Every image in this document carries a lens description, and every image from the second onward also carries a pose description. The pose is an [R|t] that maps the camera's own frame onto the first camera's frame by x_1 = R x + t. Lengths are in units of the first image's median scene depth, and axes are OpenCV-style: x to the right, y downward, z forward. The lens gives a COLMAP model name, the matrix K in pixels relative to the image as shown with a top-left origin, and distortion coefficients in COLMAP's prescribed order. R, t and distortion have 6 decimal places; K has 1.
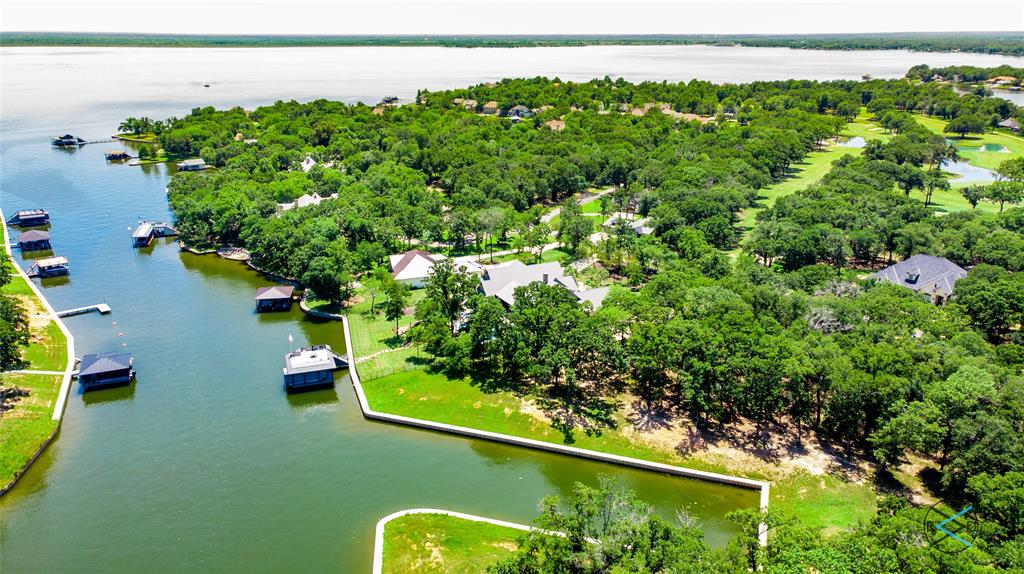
lens RADIAL K [[781.0, 0, 510.0], [0, 781.0, 289.9], [0, 0, 1]] dist [0.035320, 0.008857]
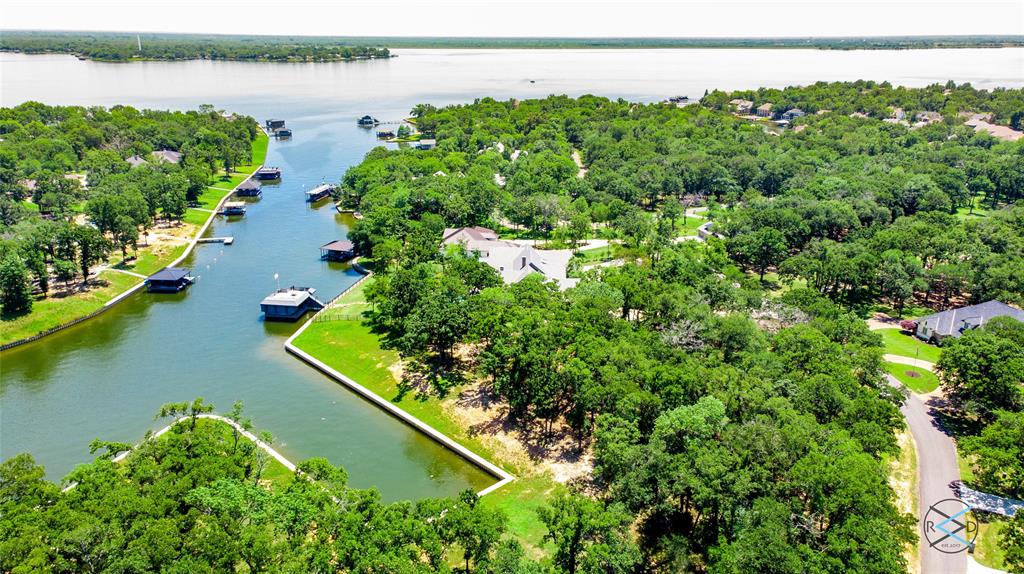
lens RADIAL K [[715.5, 0, 513.7], [0, 715.5, 282.2], [0, 0, 1]] dist [0.043478, 0.014755]
pose [[0.893516, 0.149541, -0.423399, 0.113900], [-0.144359, 0.988525, 0.044492, -0.007875], [0.425194, 0.021367, 0.904850, 0.024314]]
